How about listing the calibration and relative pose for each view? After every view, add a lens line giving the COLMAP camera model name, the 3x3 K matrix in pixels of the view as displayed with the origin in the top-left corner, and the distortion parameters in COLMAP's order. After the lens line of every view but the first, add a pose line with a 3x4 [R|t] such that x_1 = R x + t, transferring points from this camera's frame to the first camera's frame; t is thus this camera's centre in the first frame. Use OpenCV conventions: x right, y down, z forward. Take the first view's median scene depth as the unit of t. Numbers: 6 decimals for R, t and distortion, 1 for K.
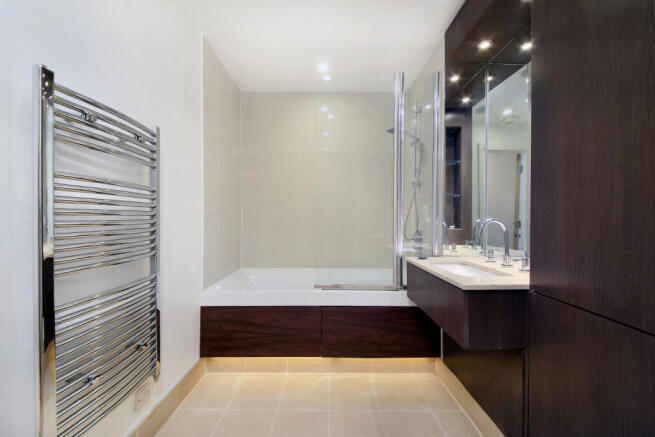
lens RADIAL K [[230.0, 0, 327.3], [0, 230.0, 213.4], [0, 0, 1]] dist [-0.034286, -0.001740]
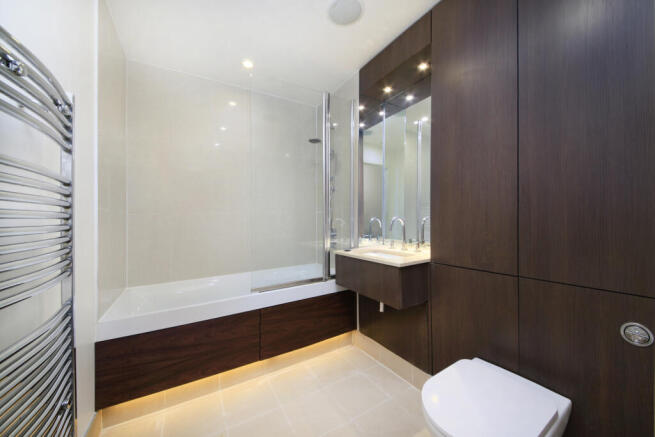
lens RADIAL K [[230.0, 0, 326.6], [0, 230.0, 214.8], [0, 0, 1]] dist [-0.034286, -0.001740]
pose [[0.855325, -0.011609, 0.517961, -0.285185], [0.011836, 0.999926, 0.002867, 0.000706], [-0.517956, 0.003678, 0.855399, 0.006708]]
